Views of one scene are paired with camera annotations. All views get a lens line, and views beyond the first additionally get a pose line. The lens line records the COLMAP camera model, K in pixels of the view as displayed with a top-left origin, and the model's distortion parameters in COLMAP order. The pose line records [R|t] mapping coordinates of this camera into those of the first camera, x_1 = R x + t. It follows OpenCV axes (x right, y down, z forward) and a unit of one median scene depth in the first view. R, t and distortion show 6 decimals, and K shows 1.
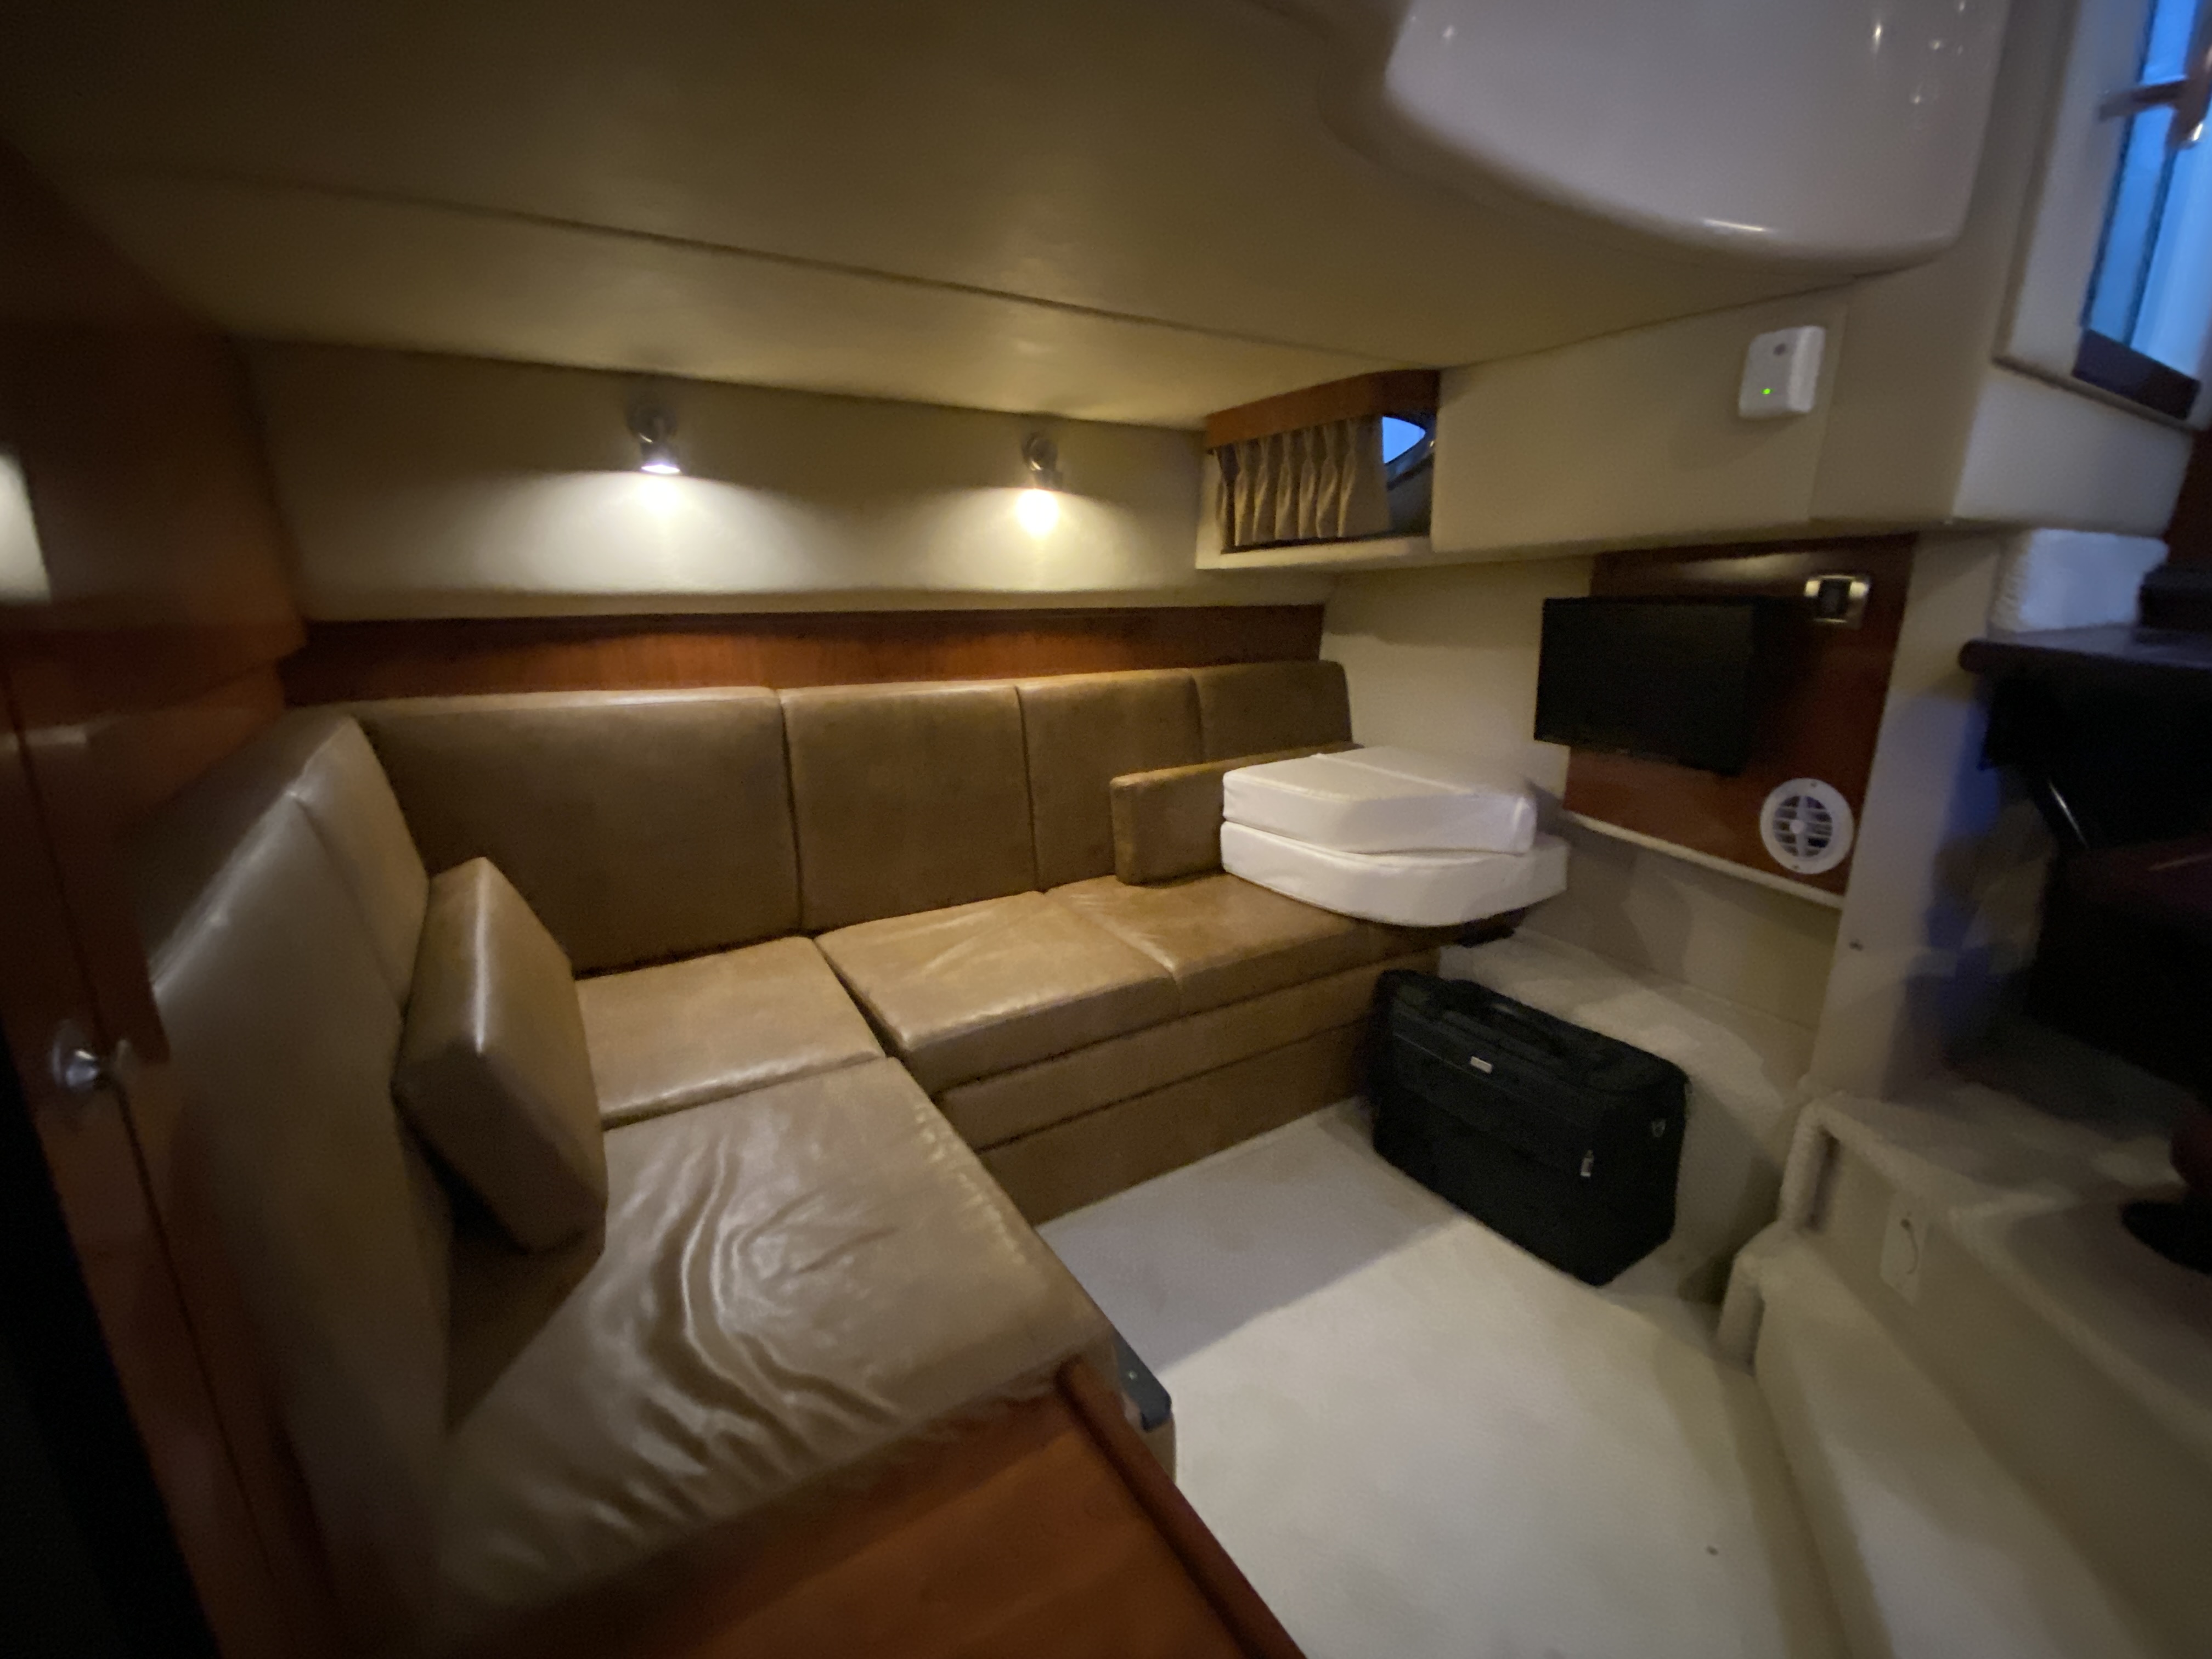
lens RADIAL K [[952.2, 0, 1098.2], [0, 952.2, 825.5], [0, 0, 1]] dist [0.018114, -0.020750]
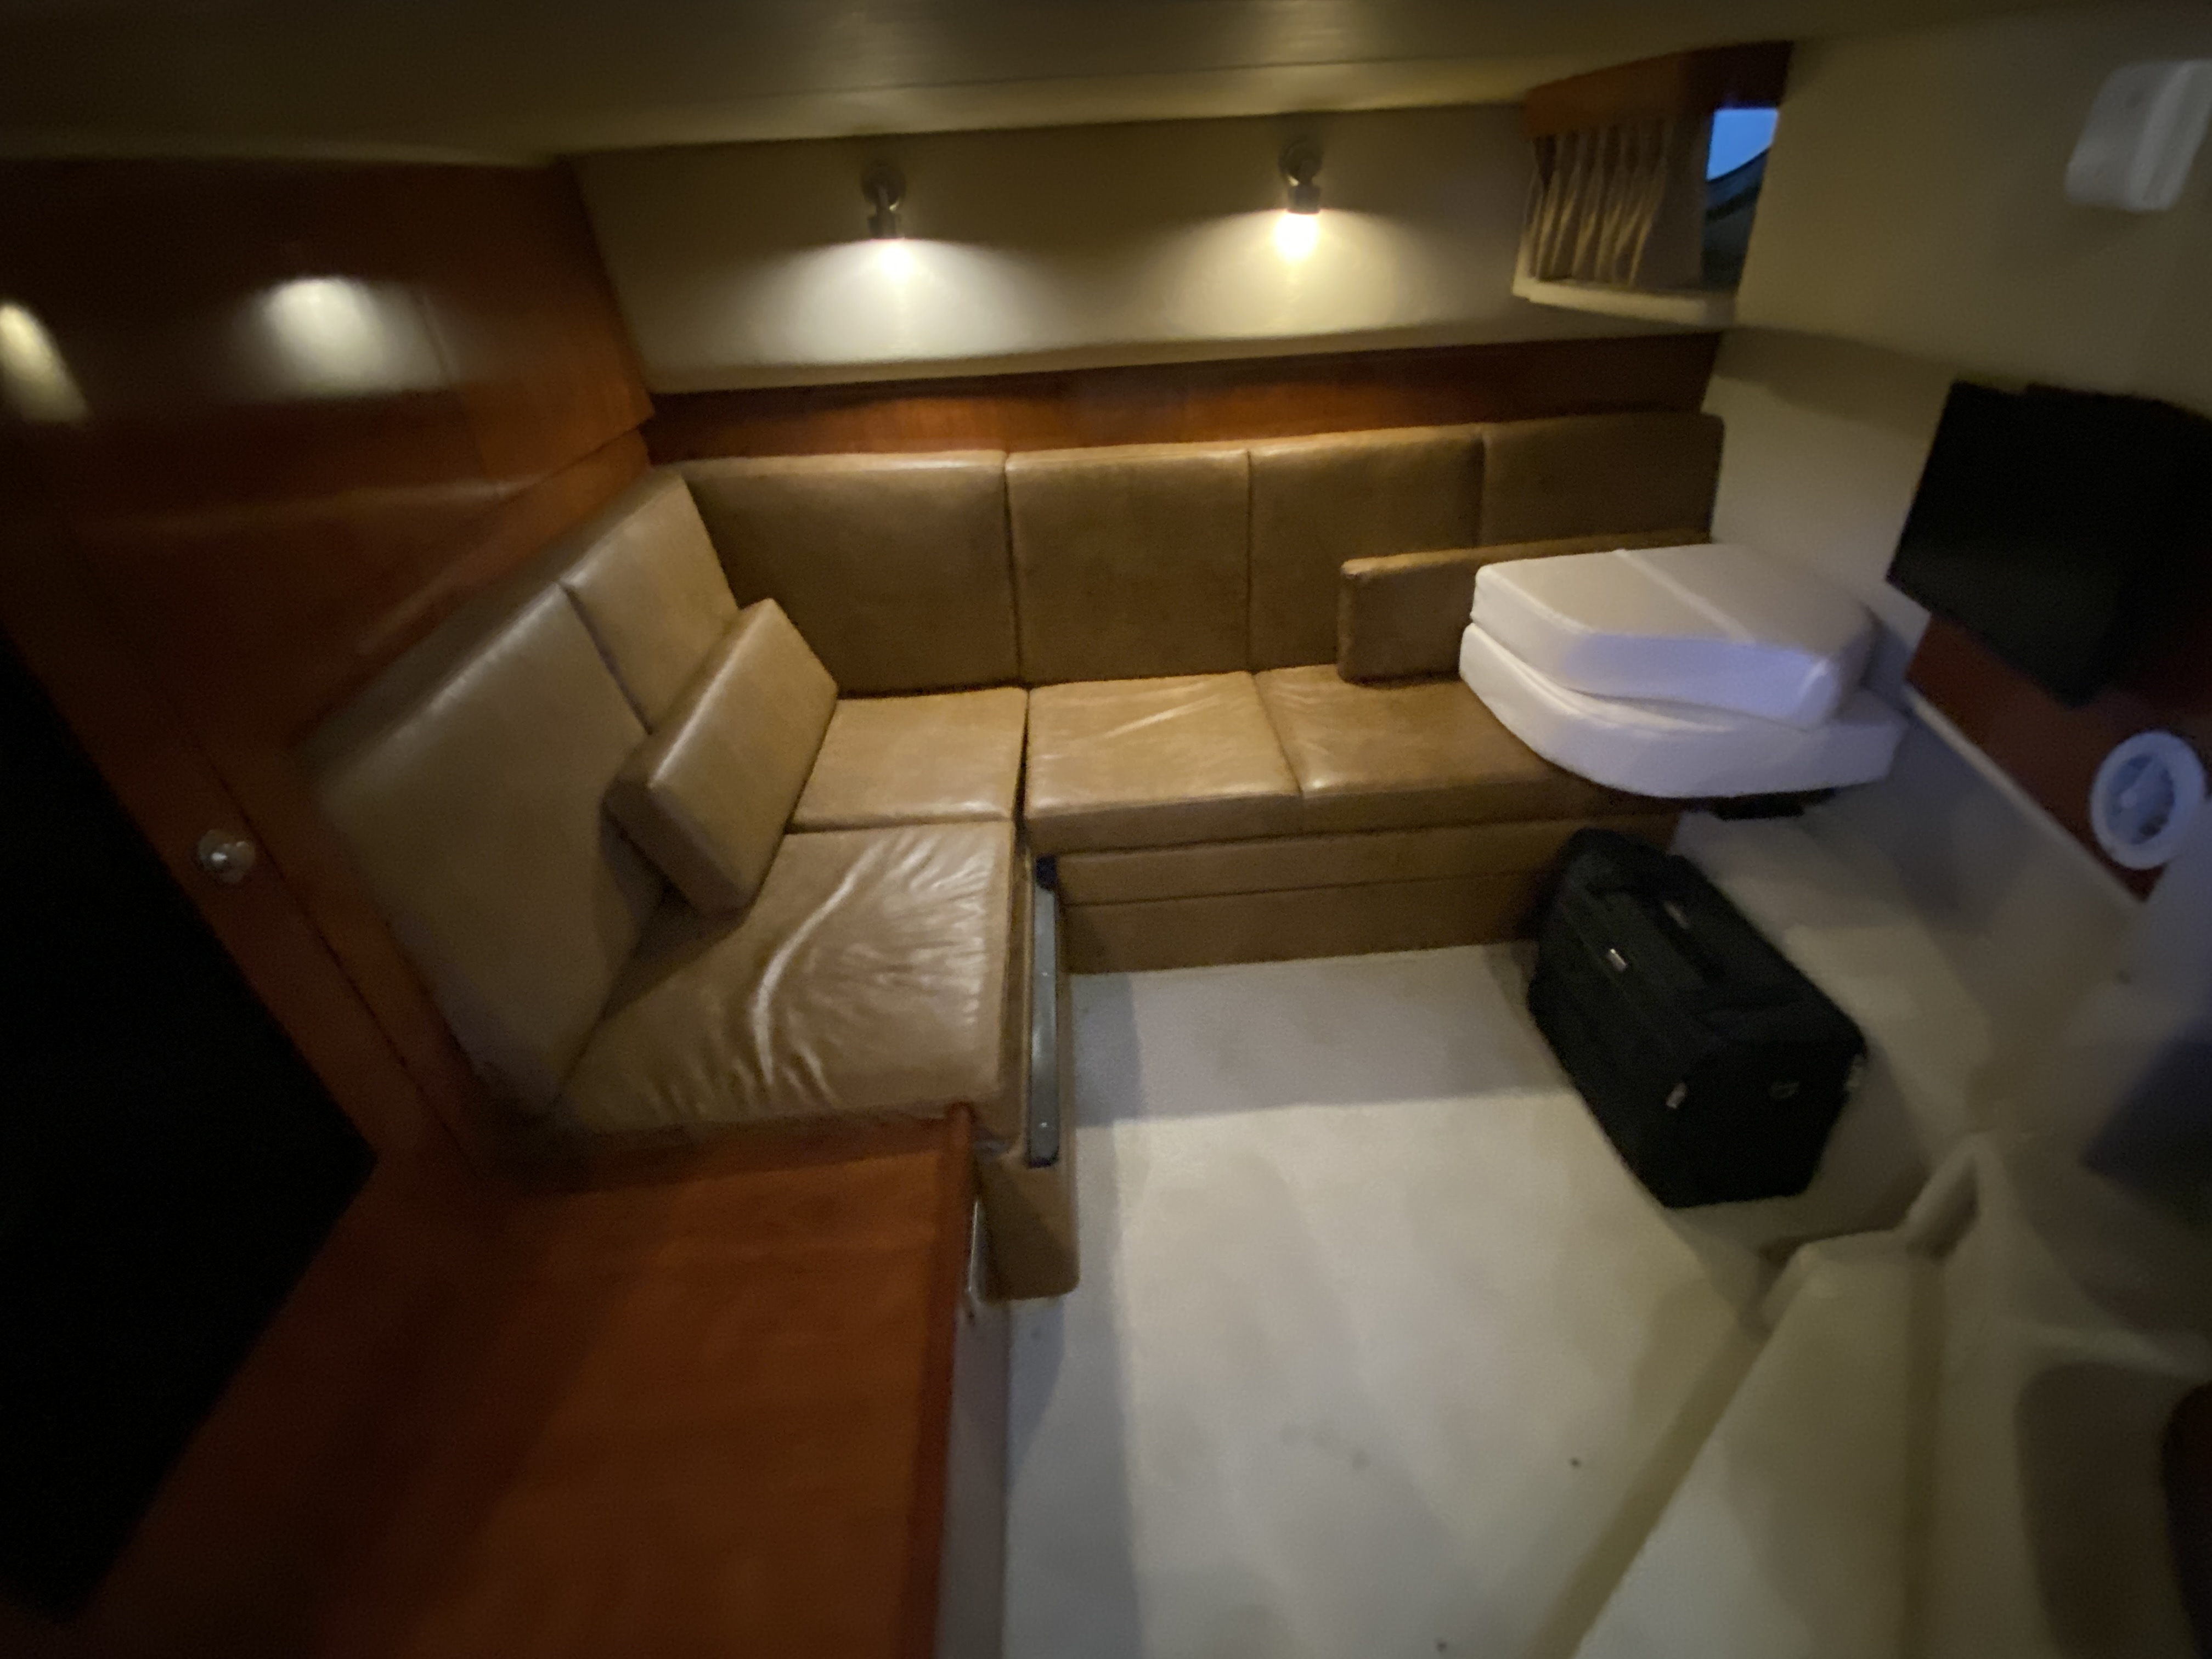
lens RADIAL K [[952.2, 0, 1098.2], [0, 952.2, 825.5], [0, 0, 1]] dist [0.018114, -0.020750]
pose [[0.876889, 0.227174, -0.423624, 0.294662], [-0.071858, 0.933326, 0.351765, -0.136988], [0.475291, -0.278018, 0.834748, 0.043915]]
